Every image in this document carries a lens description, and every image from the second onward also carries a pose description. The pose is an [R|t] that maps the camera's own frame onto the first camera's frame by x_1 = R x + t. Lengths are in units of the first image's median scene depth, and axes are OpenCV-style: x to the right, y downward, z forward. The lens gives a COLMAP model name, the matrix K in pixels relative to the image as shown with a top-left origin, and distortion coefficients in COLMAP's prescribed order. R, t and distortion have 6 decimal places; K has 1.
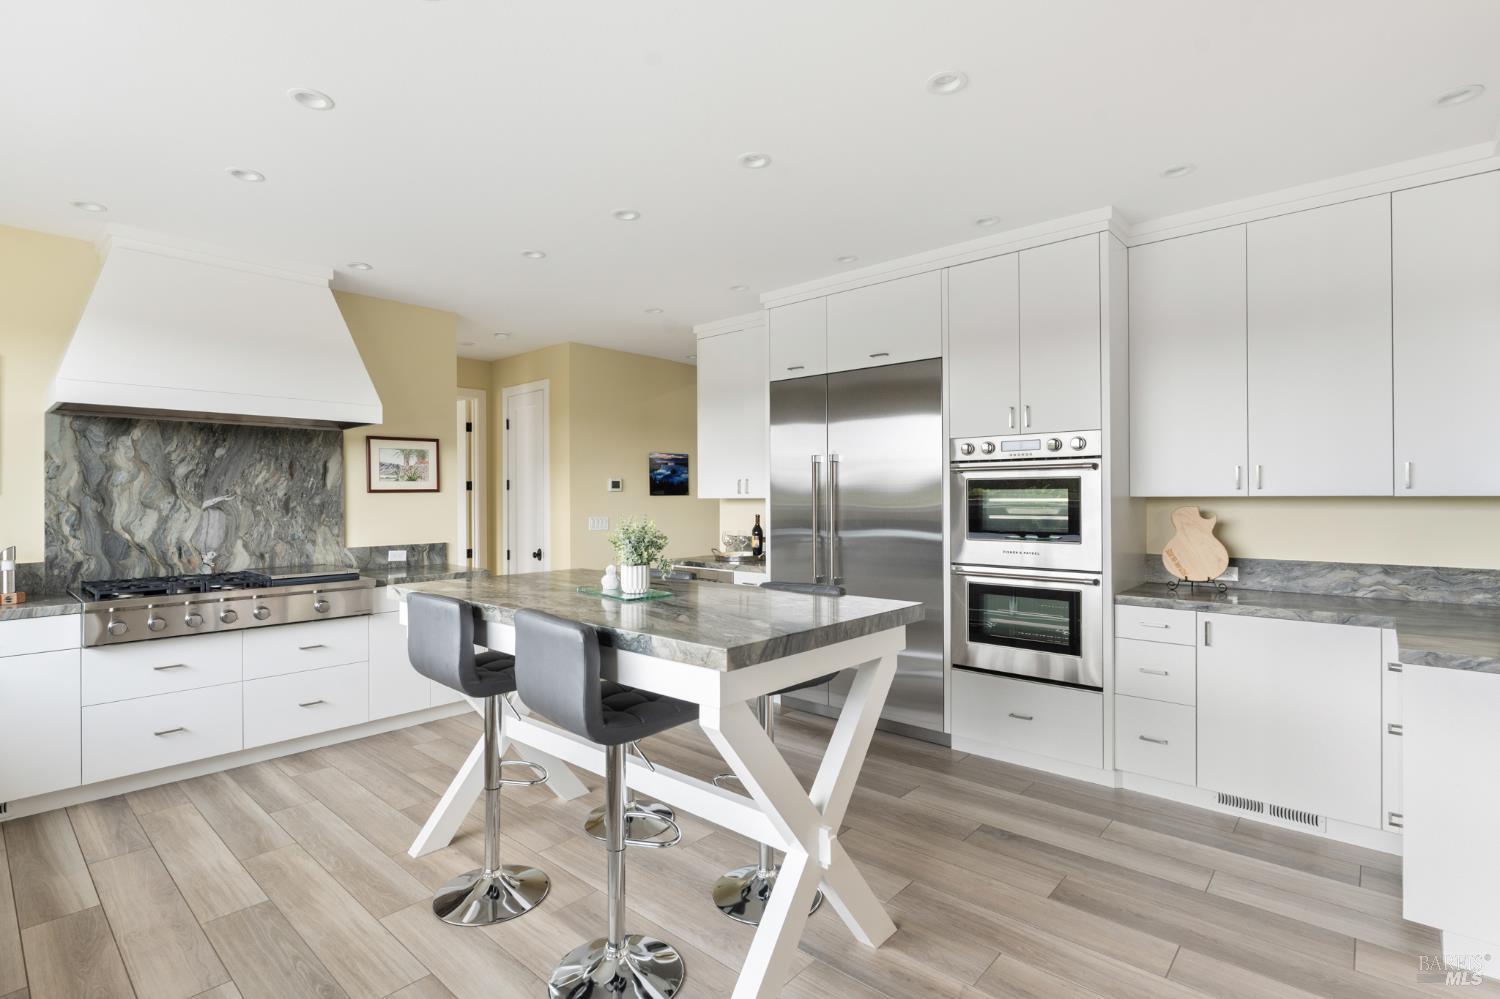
lens RADIAL K [[713.4, 0, 748.0], [0, 713.4, 498.2], [0, 0, 1]] dist [-0.003891, 0.000049]
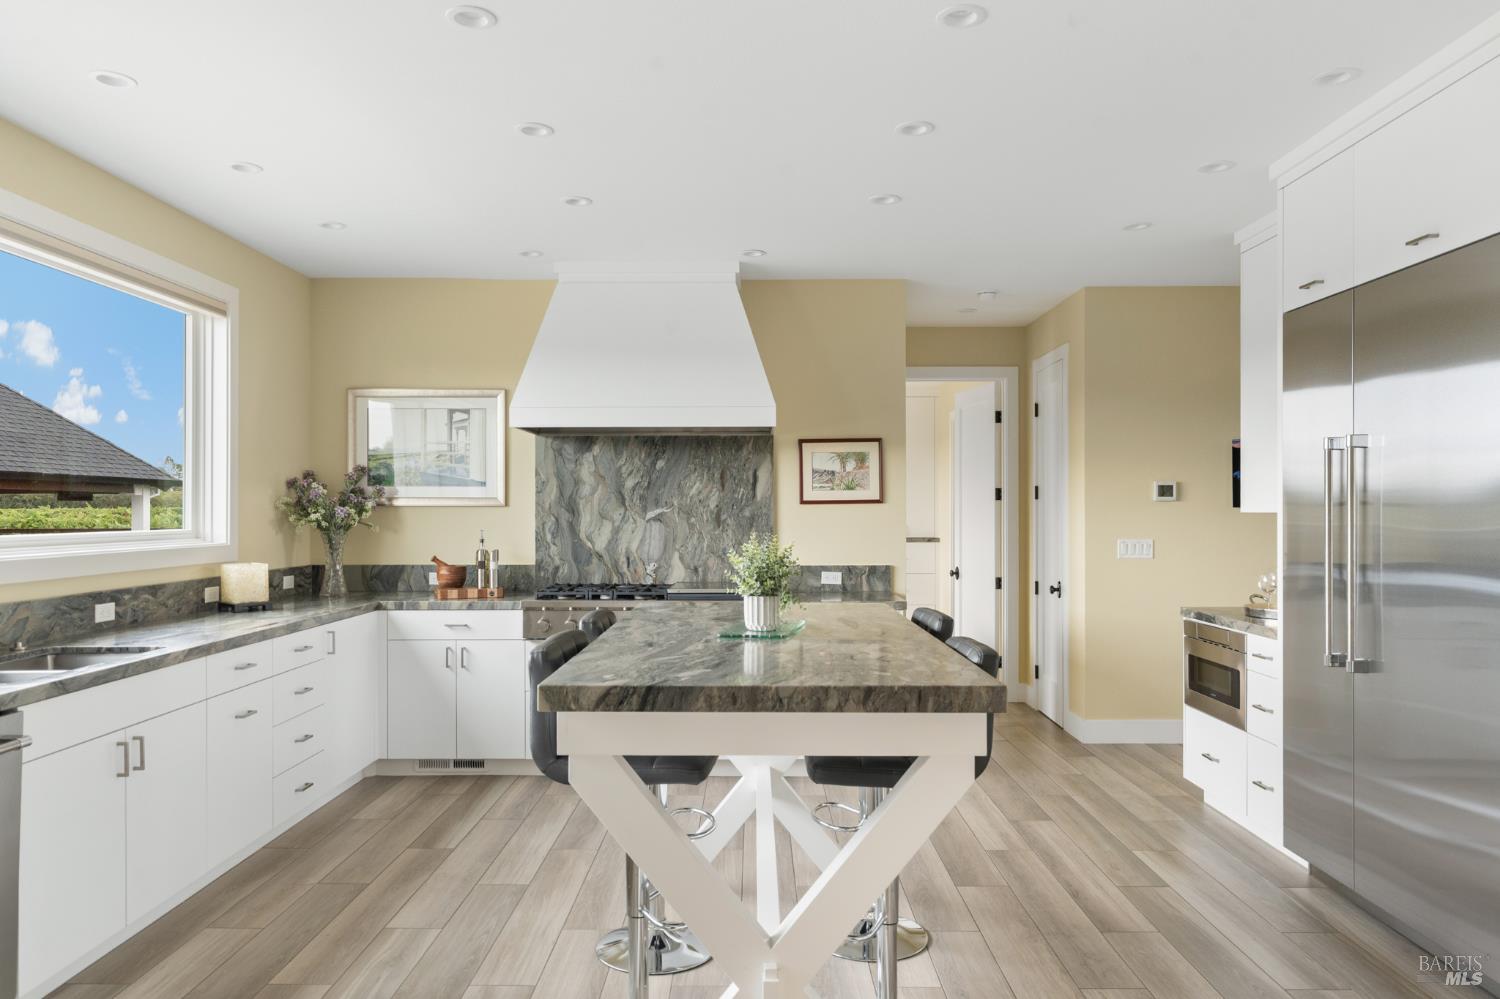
lens RADIAL K [[1022.4, 0, 750.7], [0, 1022.4, 511.2], [0, 0, 1]] dist [-0.000887, 0.003761]
pose [[0.661043, 0.004389, -0.750335, 0.430479], [-0.002780, 0.999990, 0.003400, -0.003443], [0.750343, -0.000162, 0.661049, 0.141084]]
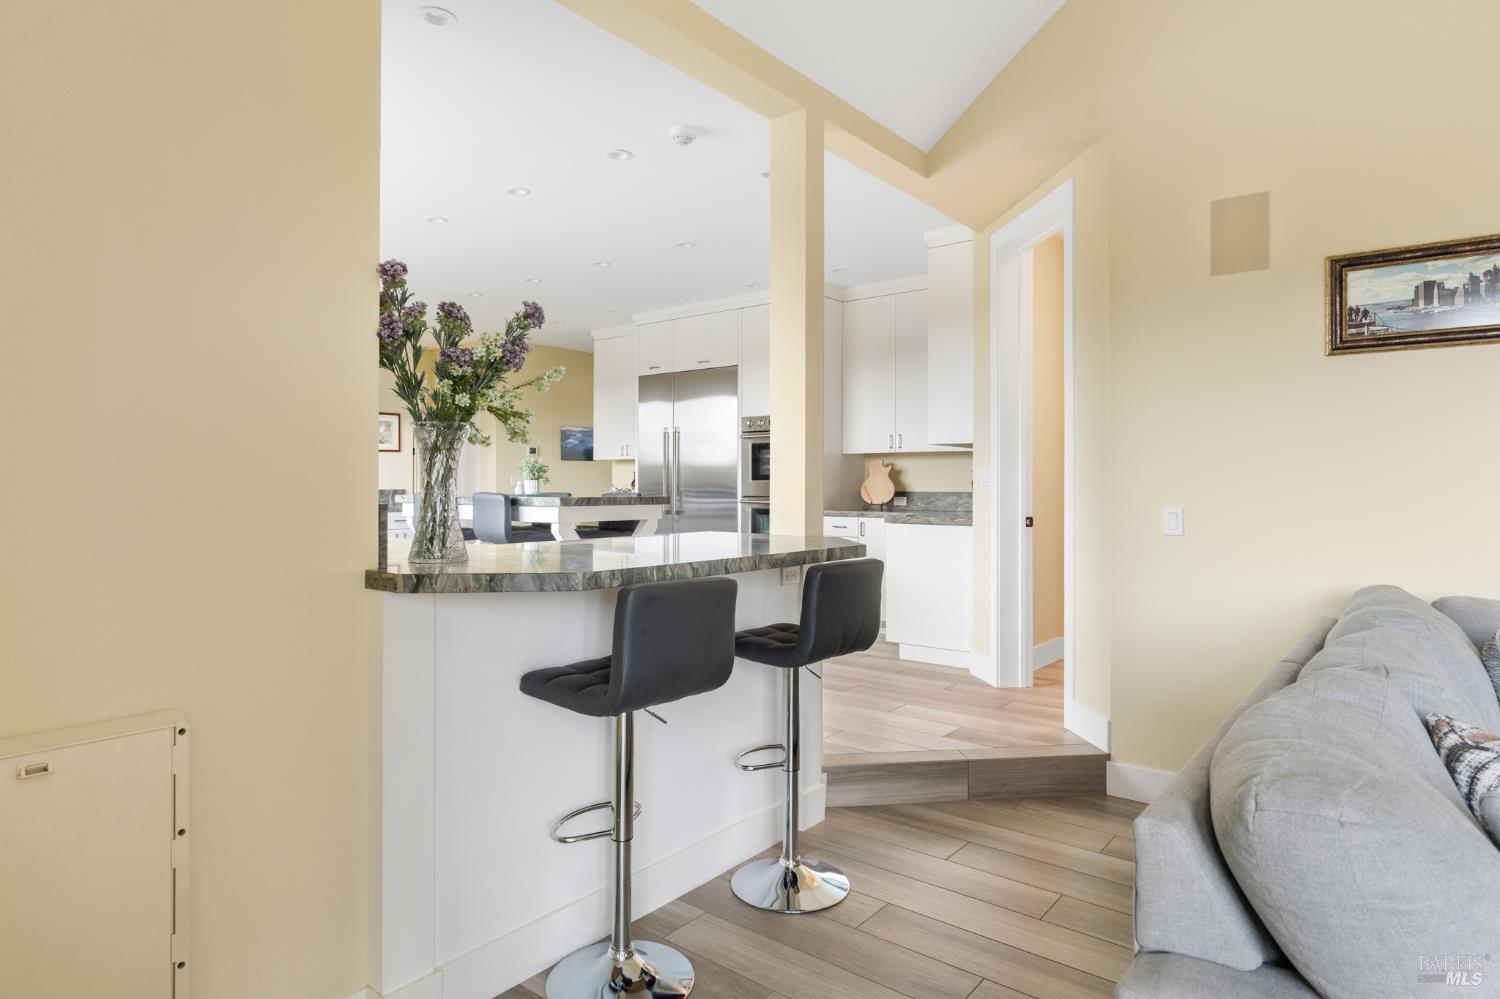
lens RADIAL K [[873.0, 0, 749.1], [0, 873.0, 485.5], [0, 0, 1]] dist [0.000401, 0.003735]
pose [[0.999127, 0.006286, 0.041312, 0.209950], [-0.006274, 0.999980, -0.000412, 0.064278], [-0.041314, 0.000153, 0.999146, -0.879307]]
